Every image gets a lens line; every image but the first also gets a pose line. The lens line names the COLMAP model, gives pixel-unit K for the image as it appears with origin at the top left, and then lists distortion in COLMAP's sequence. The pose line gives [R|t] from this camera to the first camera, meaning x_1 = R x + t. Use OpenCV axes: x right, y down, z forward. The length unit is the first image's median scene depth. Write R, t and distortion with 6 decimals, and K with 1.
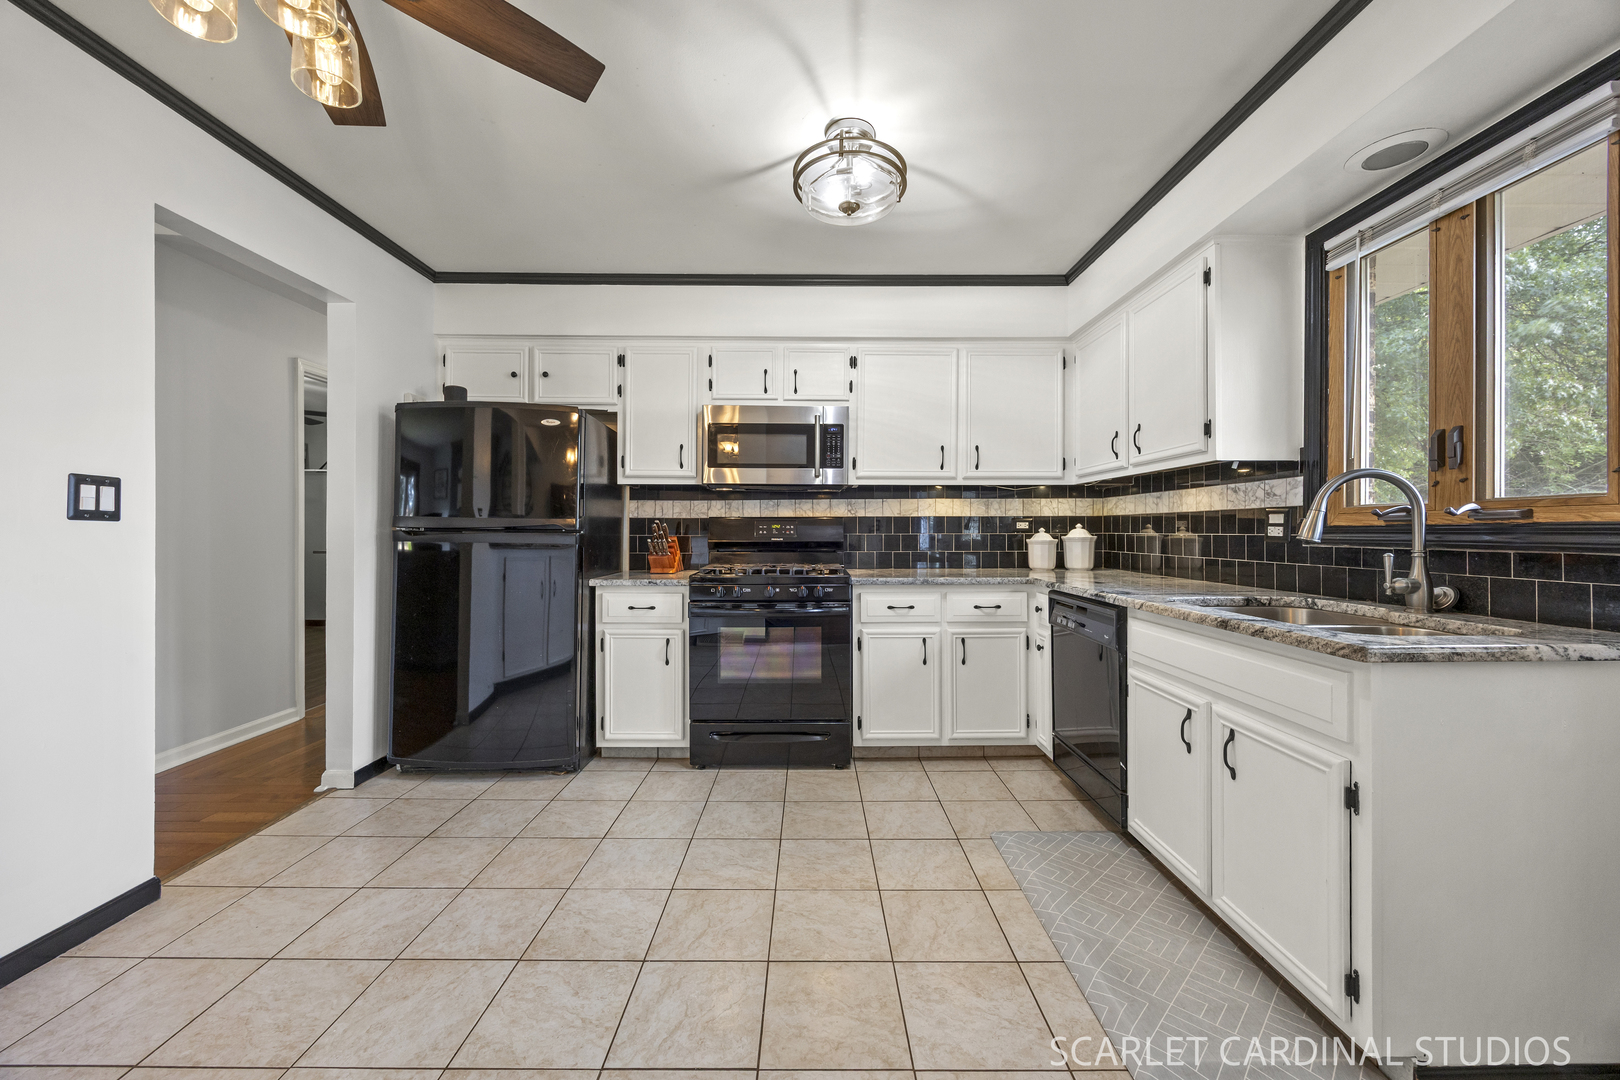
lens RADIAL K [[621.7, 0, 813.3], [0, 621.7, 530.2], [0, 0, 1]] dist [-0.001005, -0.000056]
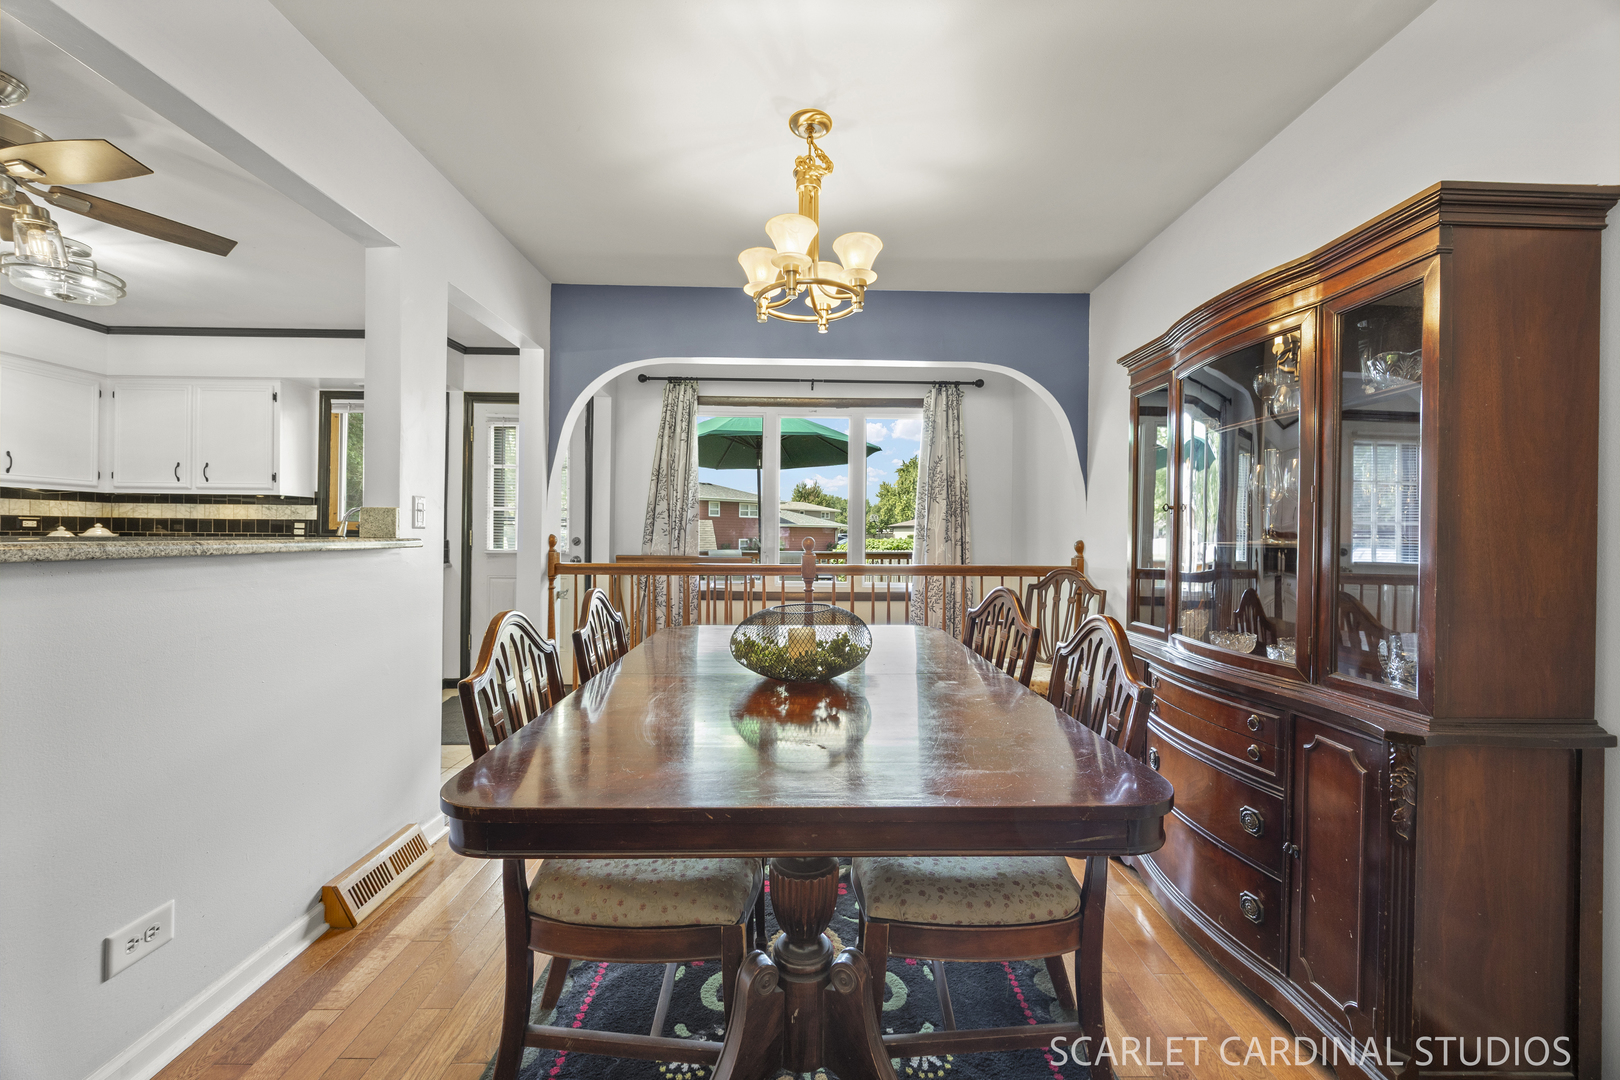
lens RADIAL K [[621.7, 0, 813.3], [0, 621.7, 530.2], [0, 0, 1]] dist [-0.001005, -0.000056]
pose [[-0.015853, 0.015207, 0.999759, -1.288278], [-0.010684, 0.999825, -0.015377, 0.010521], [-0.999817, -0.010926, -0.015688, -0.620499]]
